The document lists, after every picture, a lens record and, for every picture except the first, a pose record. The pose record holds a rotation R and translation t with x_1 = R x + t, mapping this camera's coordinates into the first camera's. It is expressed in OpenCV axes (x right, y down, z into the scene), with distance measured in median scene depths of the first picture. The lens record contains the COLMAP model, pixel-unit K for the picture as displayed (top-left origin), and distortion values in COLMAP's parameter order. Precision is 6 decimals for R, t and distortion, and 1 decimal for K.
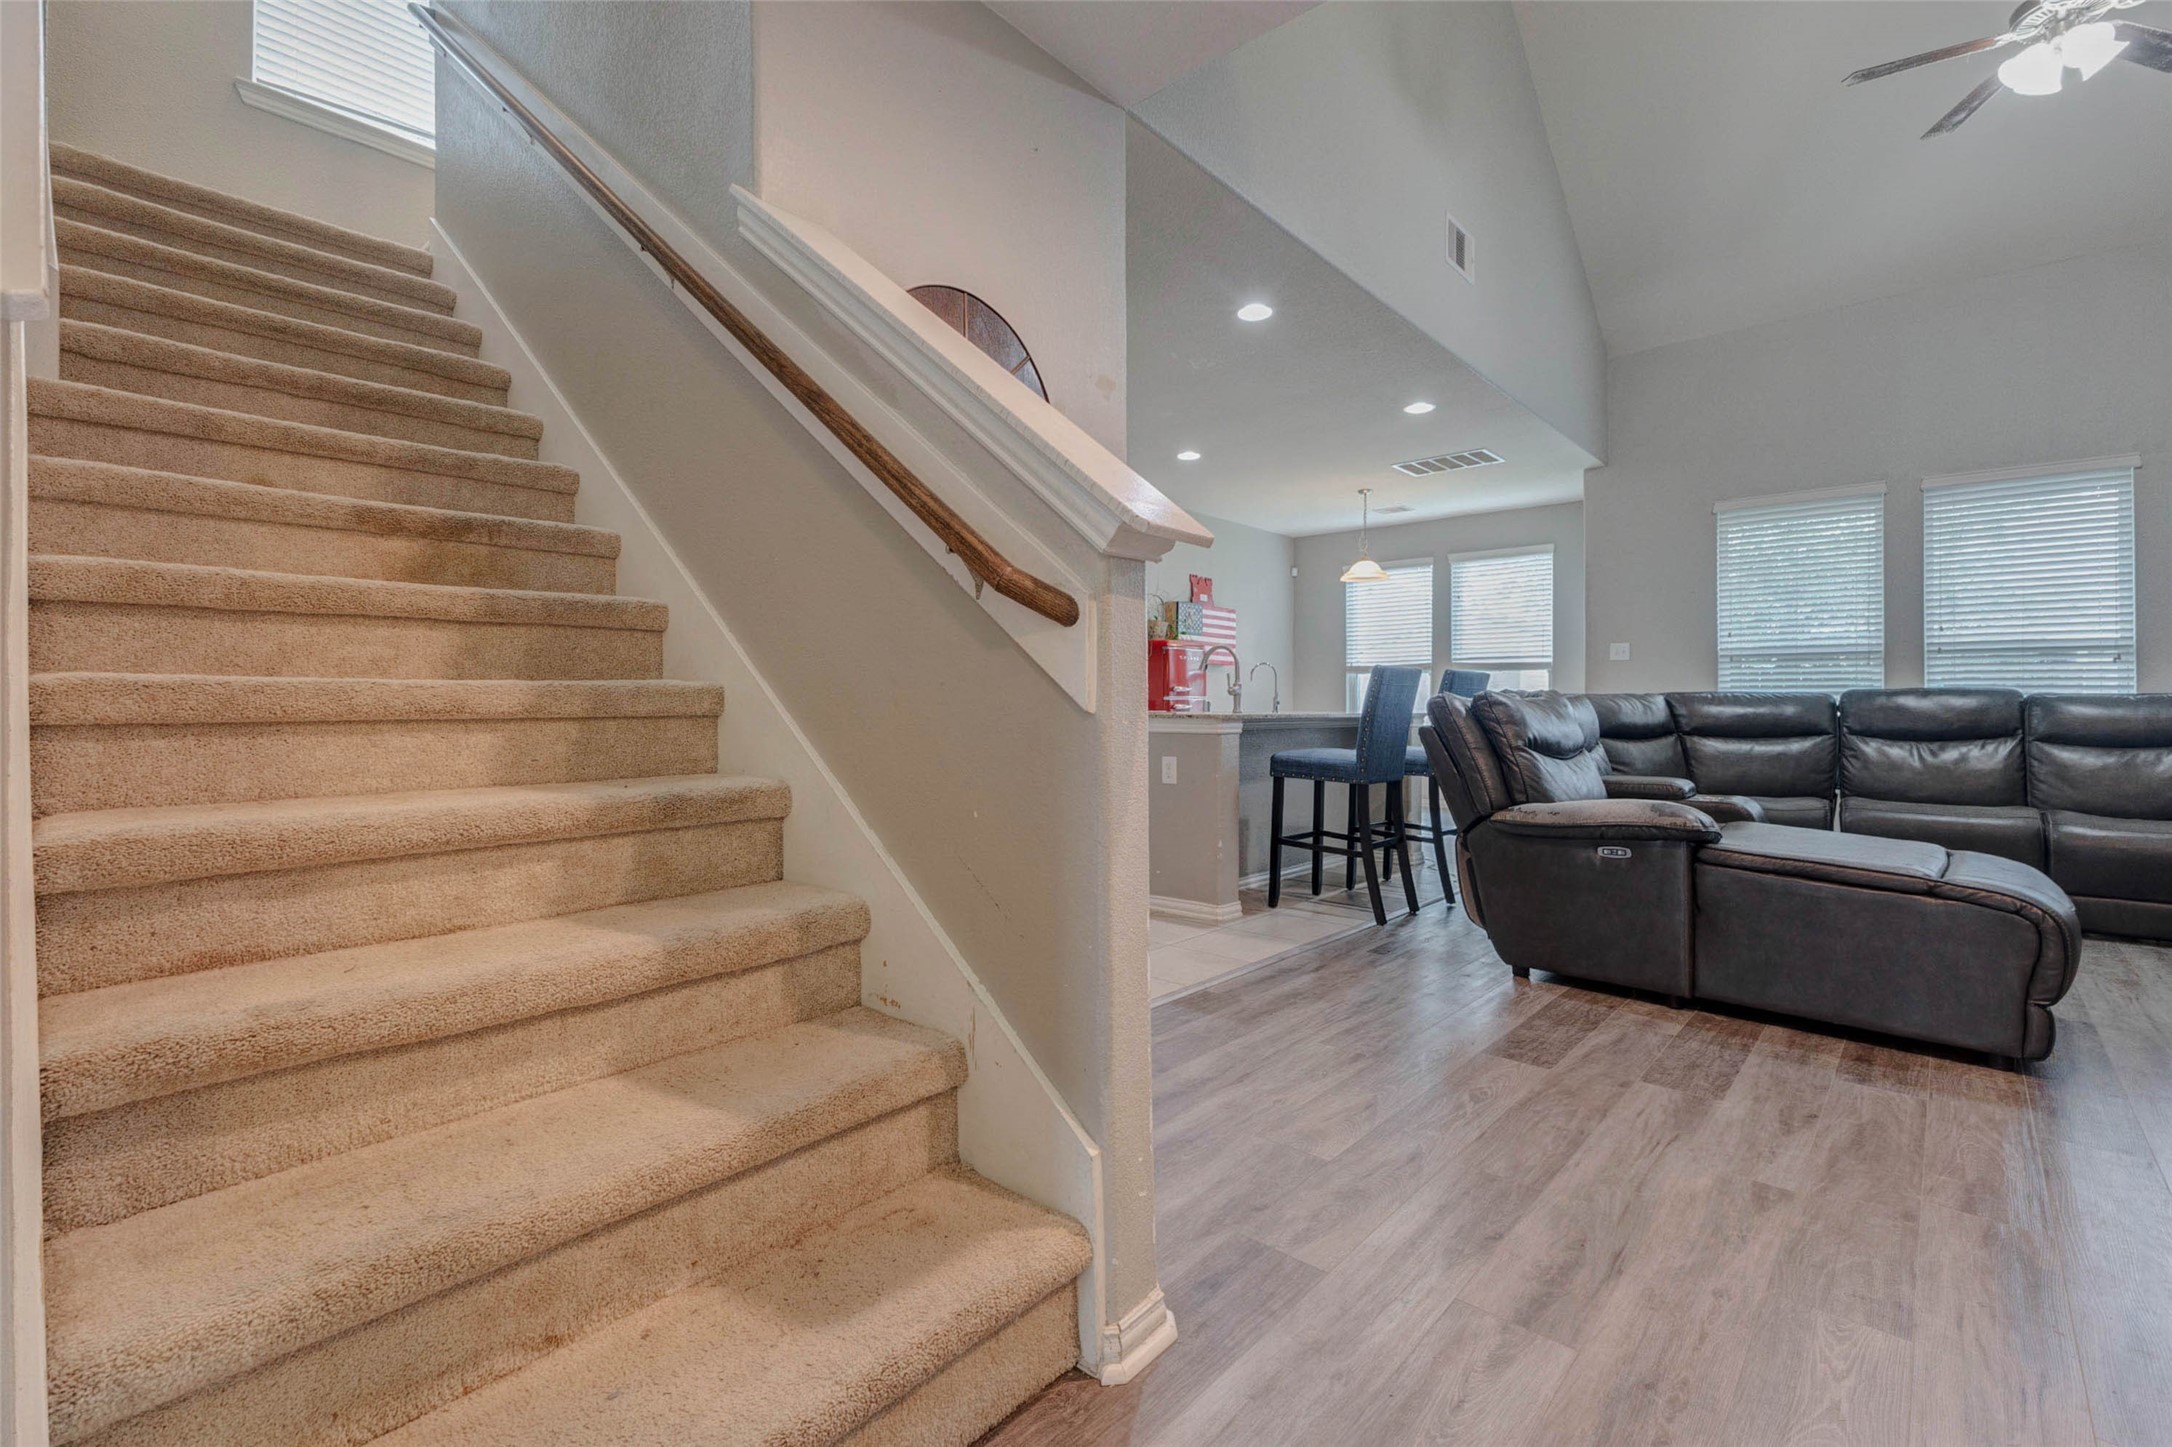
lens RADIAL K [[949.0, 0, 1071.5], [0, 949.0, 698.6], [0, 0, 1]] dist [0.008212, -0.001166]
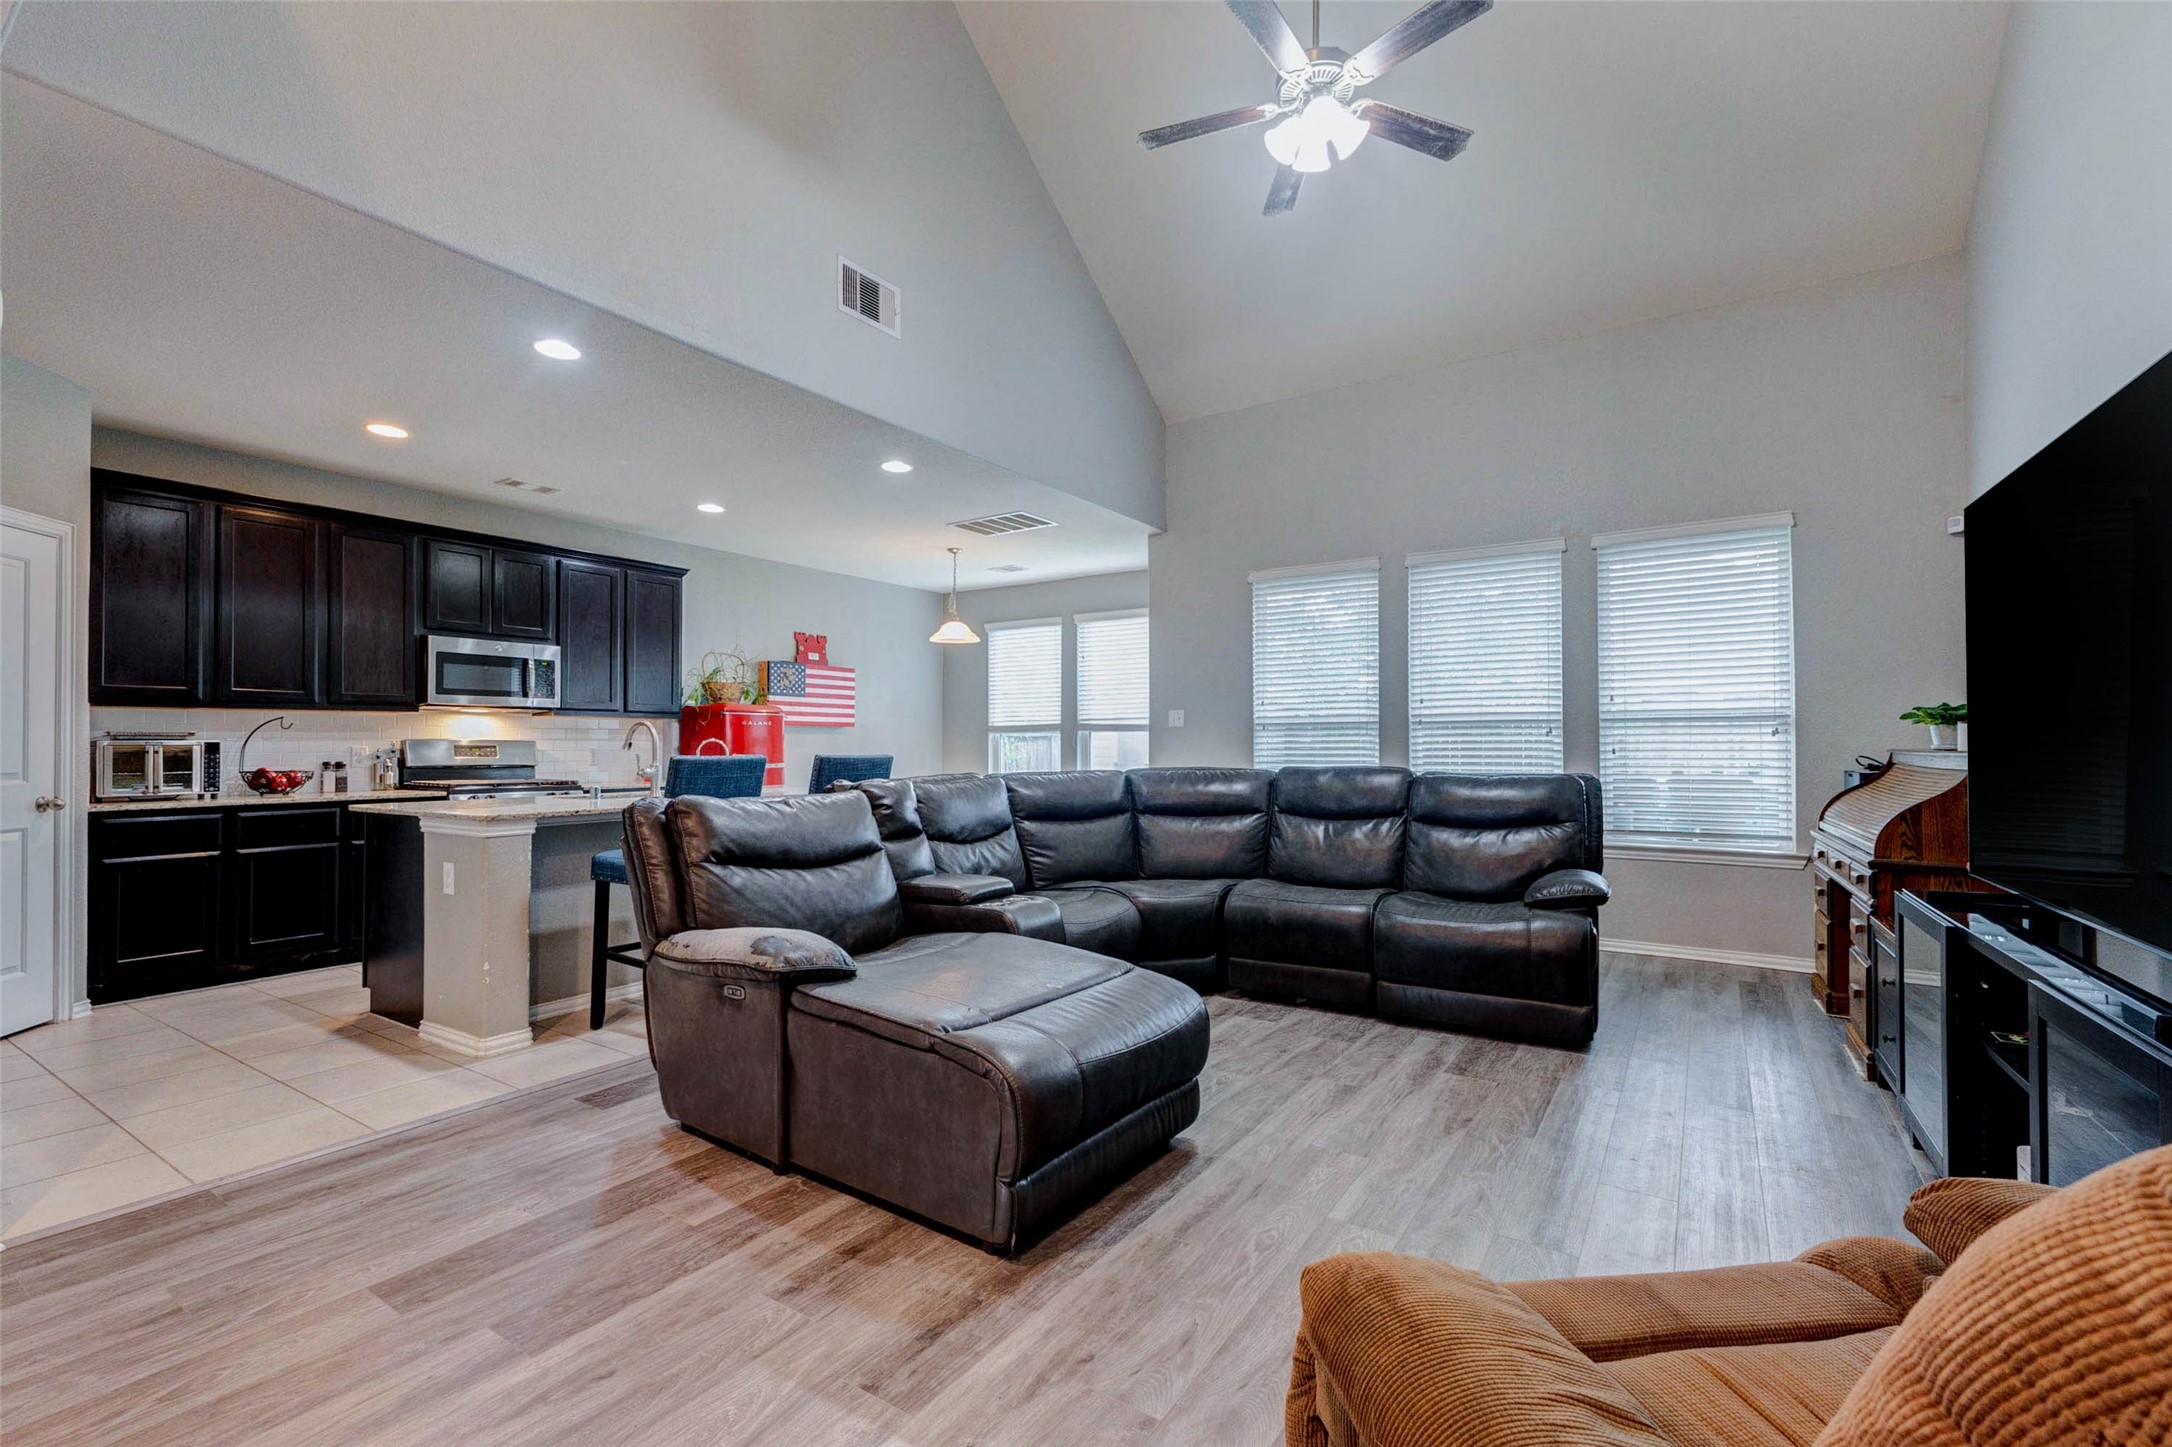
lens RADIAL K [[949.0, 0, 1082.9], [0, 949.0, 723.9], [0, 0, 1]] dist [0.008212, -0.001166]
pose [[0.987633, -0.003738, 0.156739, 0.494661], [0.006433, 0.999840, -0.016692, -0.042252], [-0.156651, 0.017494, 0.987499, 0.065681]]
